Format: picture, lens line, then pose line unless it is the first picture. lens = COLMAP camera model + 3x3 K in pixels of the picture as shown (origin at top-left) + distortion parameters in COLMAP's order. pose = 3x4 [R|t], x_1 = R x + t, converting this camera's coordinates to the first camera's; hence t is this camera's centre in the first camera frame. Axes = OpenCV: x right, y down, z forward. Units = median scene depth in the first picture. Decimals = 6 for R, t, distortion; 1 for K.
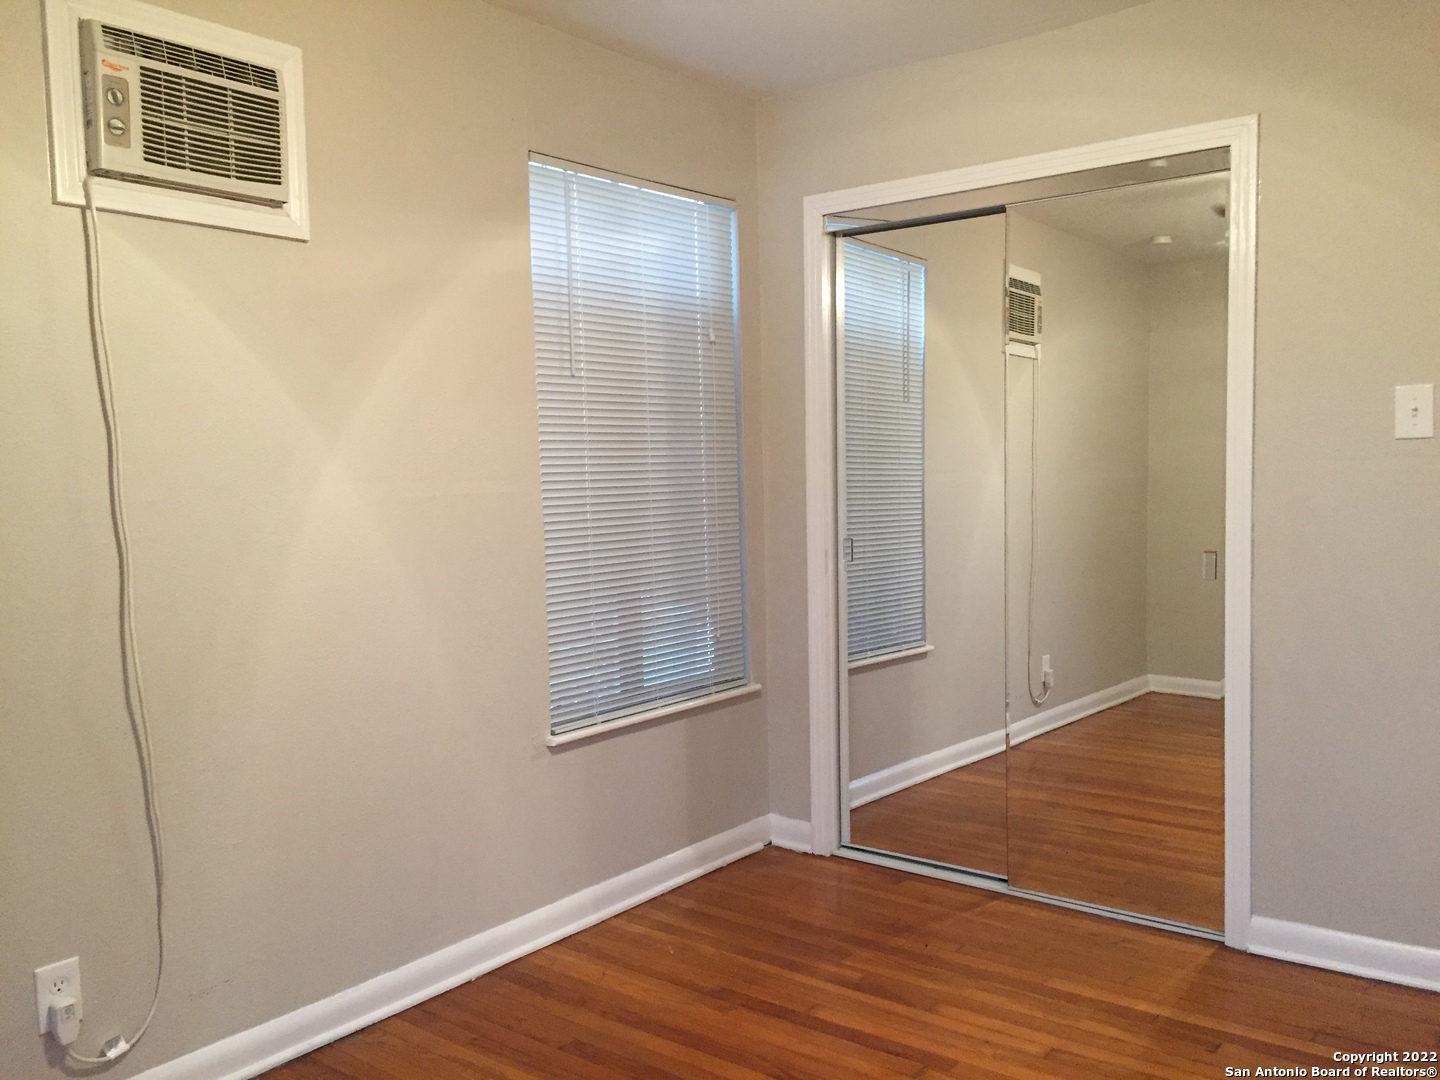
lens RADIAL K [[1218.4, 0, 720.0], [0, 1218.4, 540.0], [0, 0, 1]] dist [0.004877, 0.005306]
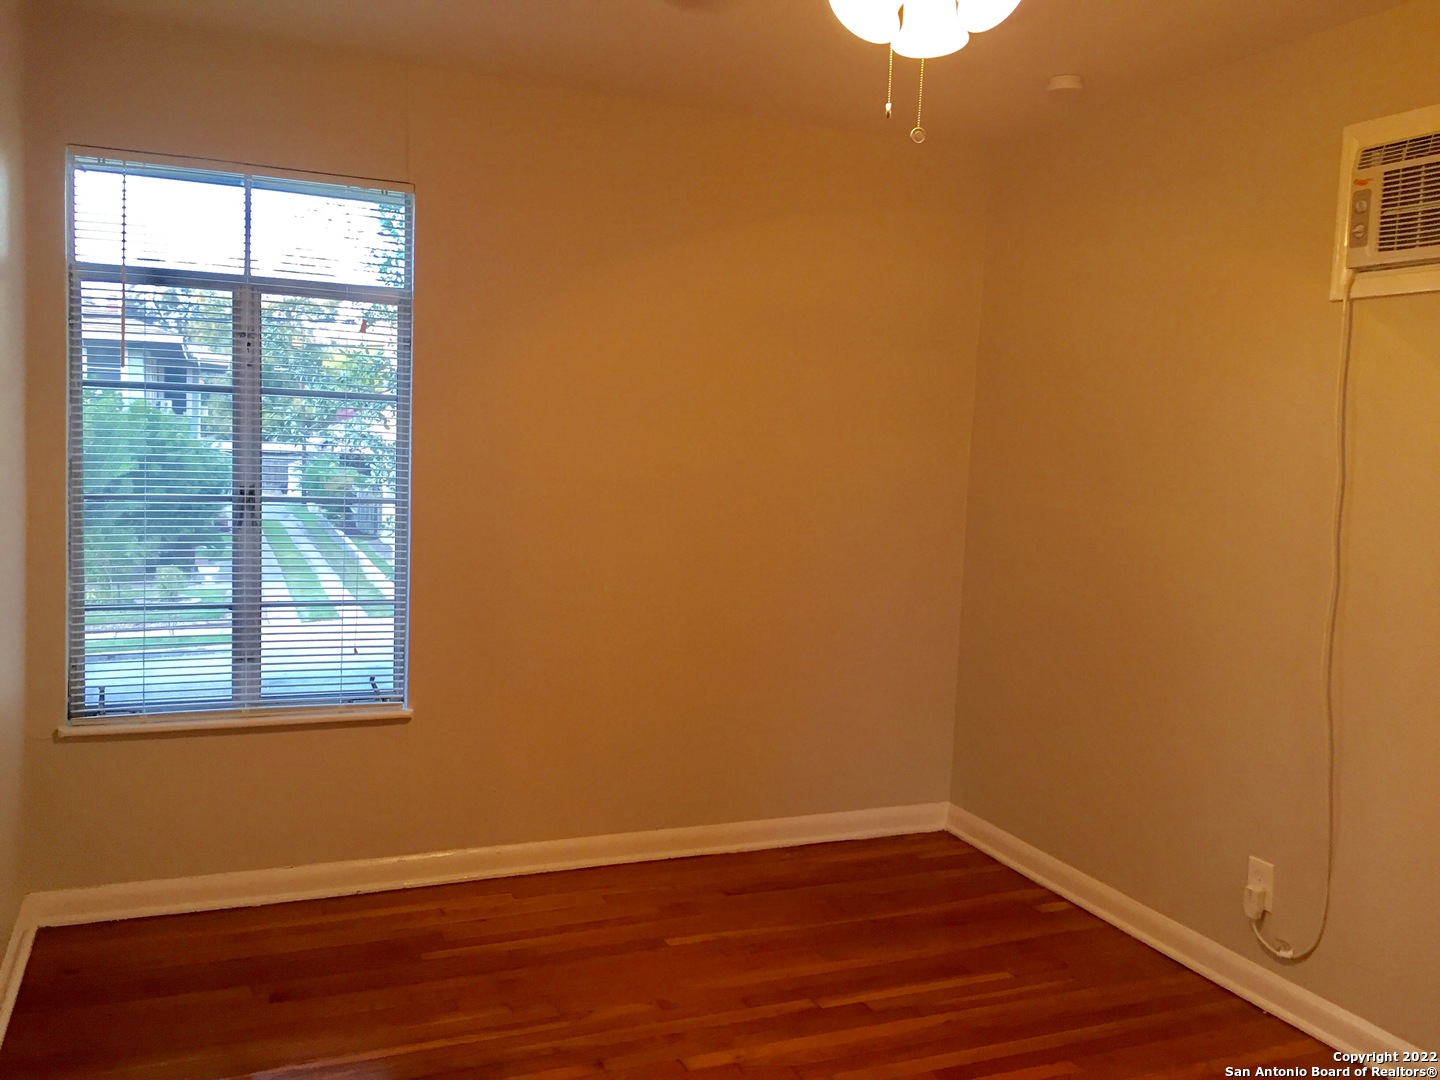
lens RADIAL K [[1218.4, 0, 720.0], [0, 1218.4, 540.0], [0, 0, 1]] dist [0.004877, 0.005306]
pose [[-0.492019, 0.065301, -0.868132, 0.900630], [-0.082004, 0.989273, 0.120890, -0.123402], [0.866713, 0.130671, -0.481387, 1.053051]]
